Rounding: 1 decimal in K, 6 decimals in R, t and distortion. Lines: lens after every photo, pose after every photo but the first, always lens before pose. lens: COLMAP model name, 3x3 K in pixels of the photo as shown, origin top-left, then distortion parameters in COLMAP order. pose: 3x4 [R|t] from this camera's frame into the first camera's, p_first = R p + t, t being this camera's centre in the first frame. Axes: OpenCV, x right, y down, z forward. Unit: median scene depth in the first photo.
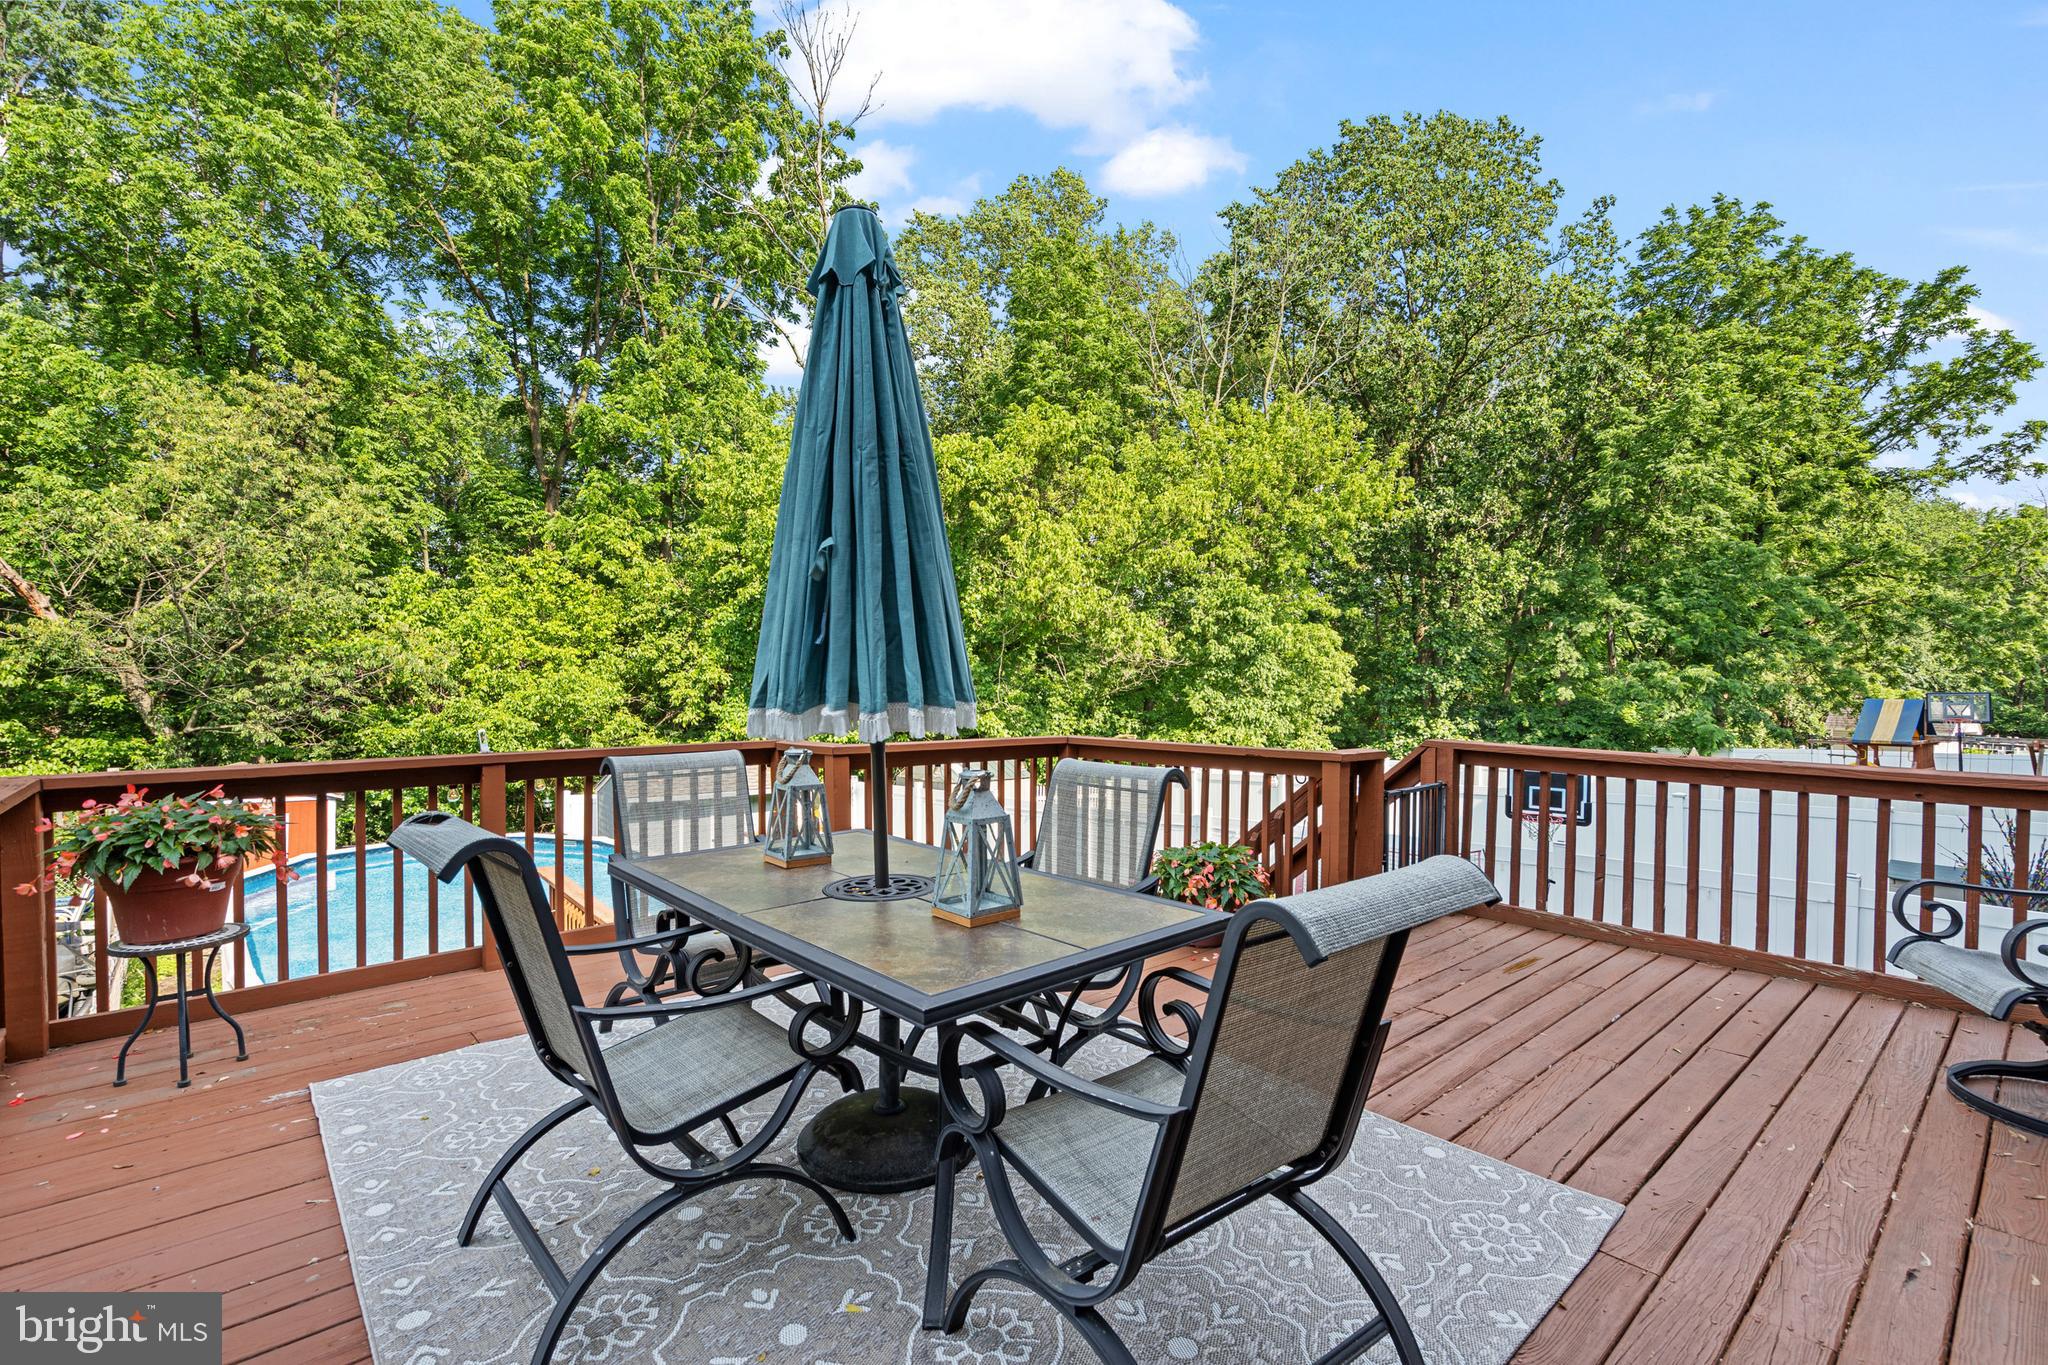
lens RADIAL K [[936.6, 0, 1023.5], [0, 936.6, 680.5], [0, 0, 1]] dist [-0.003405, 0.001102]
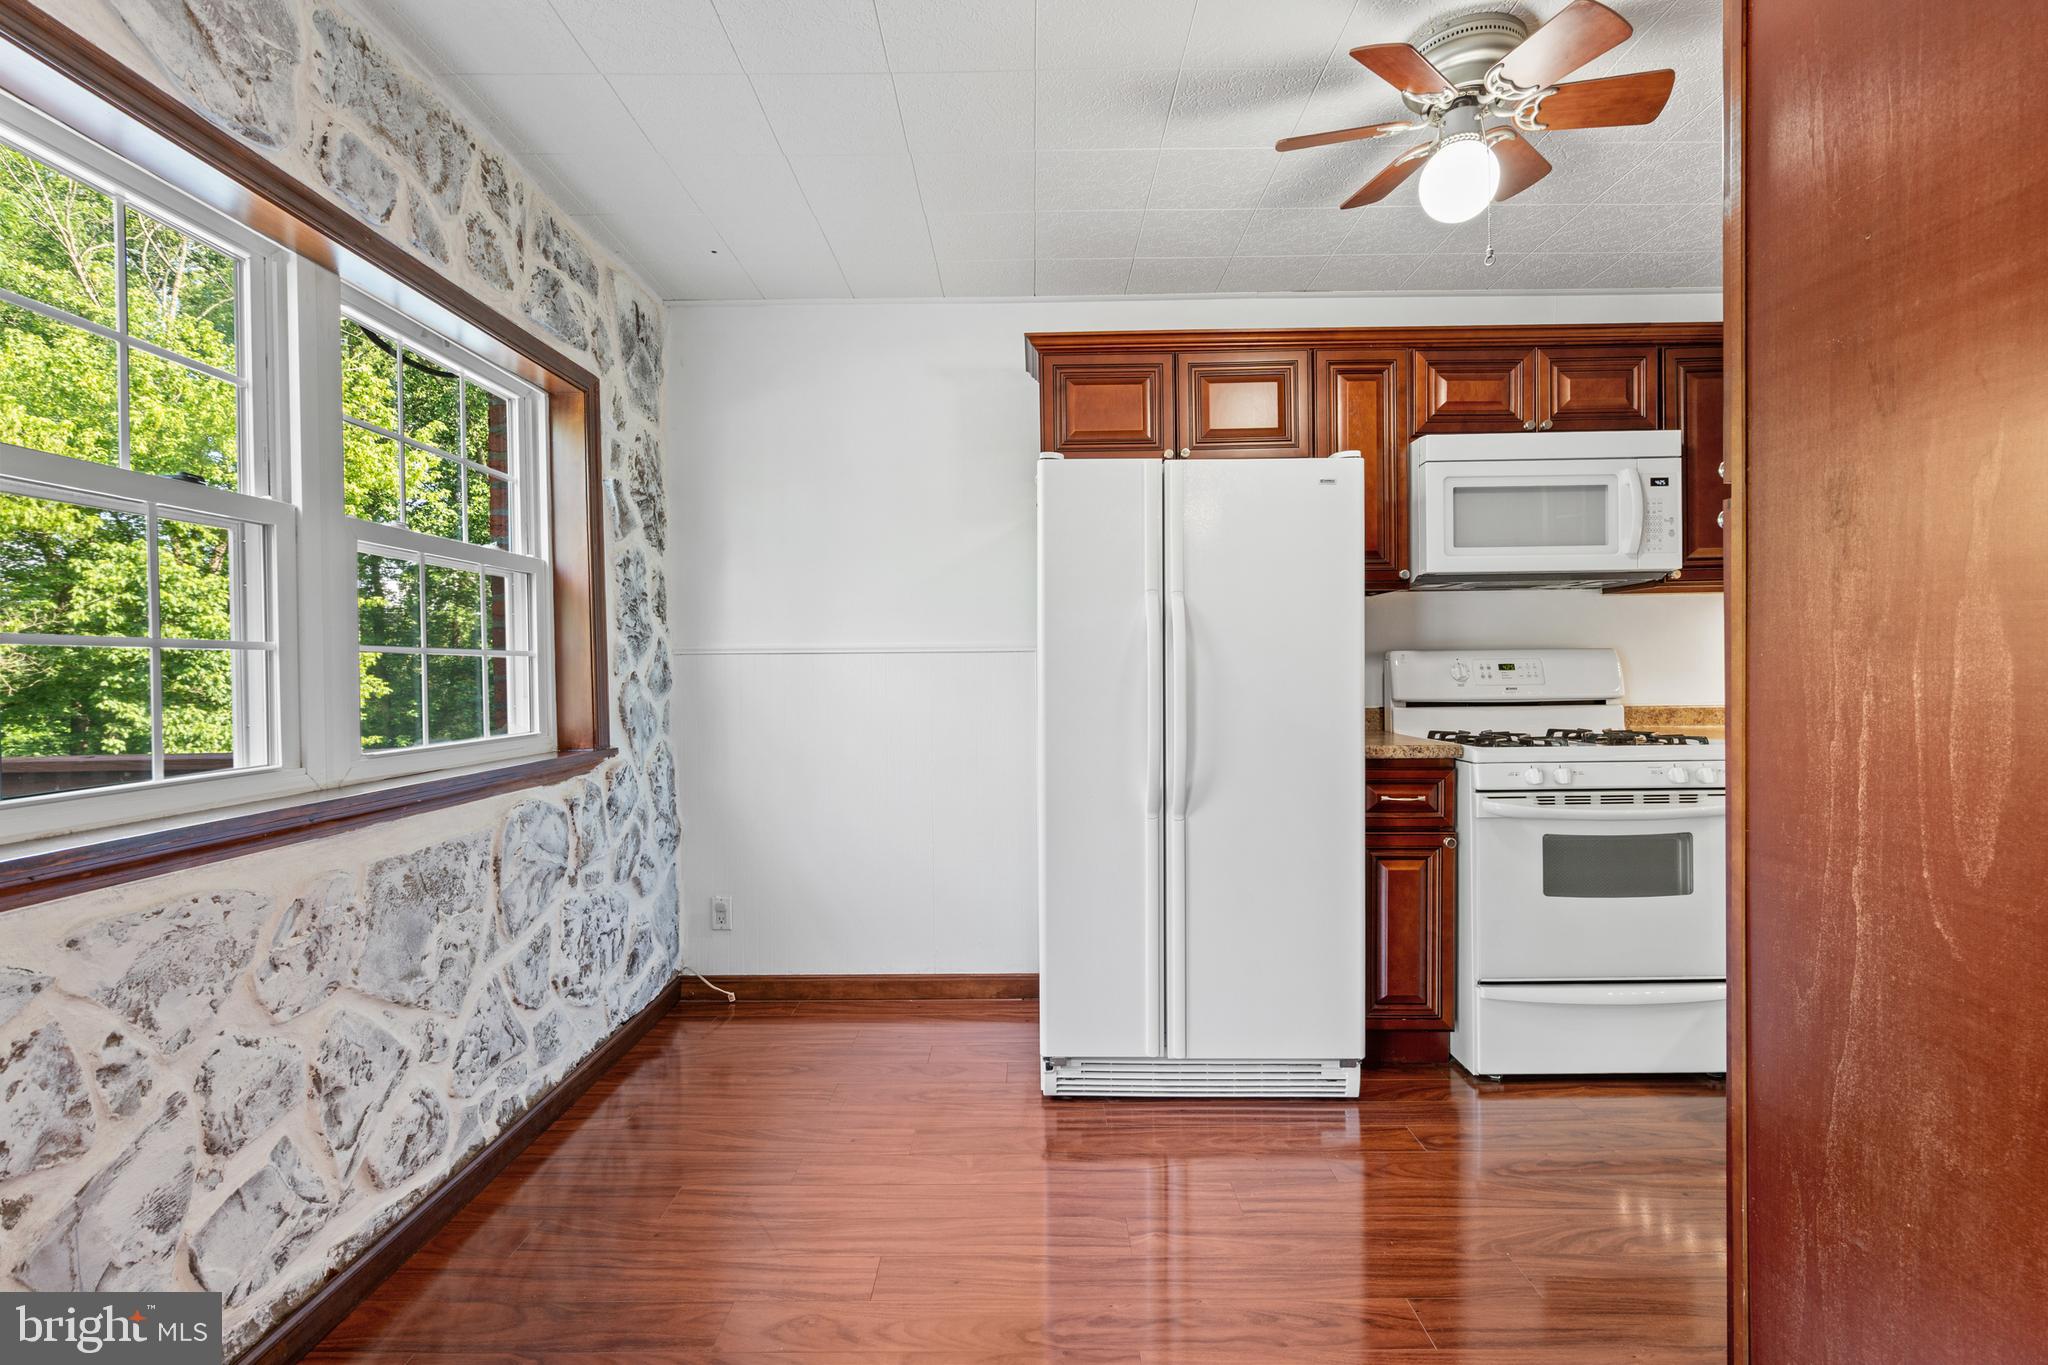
lens RADIAL K [[932.6, 0, 1024.0], [0, 932.6, 680.3], [0, 0, 1]] dist [-0.001121, 0.000943]
pose [[0.672972, -0.027462, 0.739158, 0.158485], [0.030086, 0.999500, 0.009742, 0.008195], [-0.739056, 0.015682, 0.673462, -0.010789]]
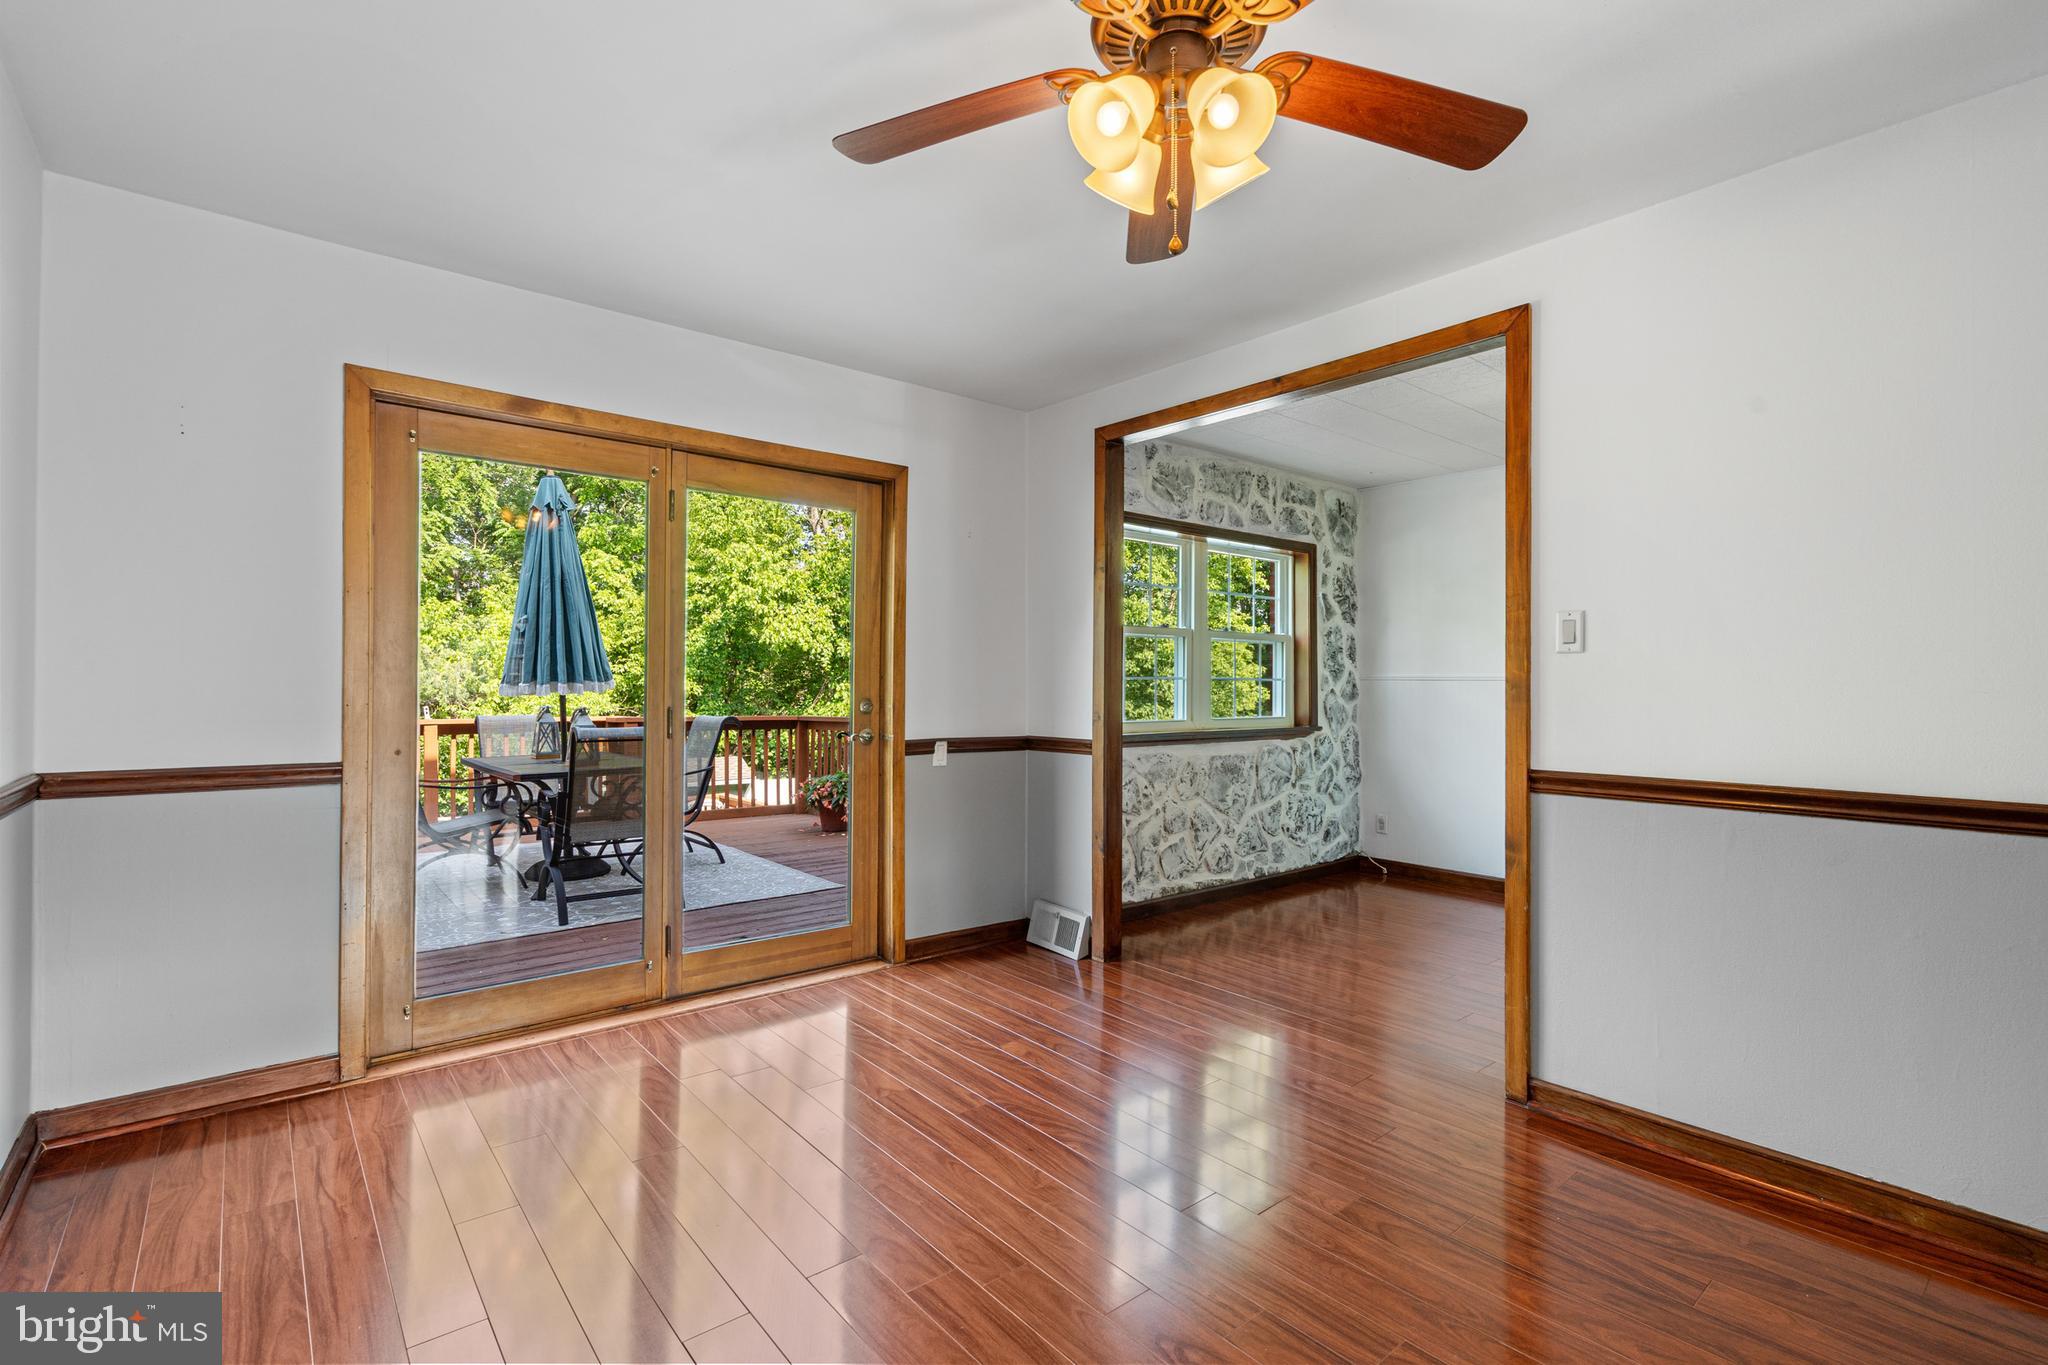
lens RADIAL K [[936.6, 0, 1023.5], [0, 936.6, 680.5], [0, 0, 1]] dist [-0.003405, 0.001102]
pose [[0.999325, -0.004772, -0.036434, 0.139834], [0.004089, 0.999815, -0.018809, 0.008973], [0.036517, 0.018647, 0.999159, -0.167776]]
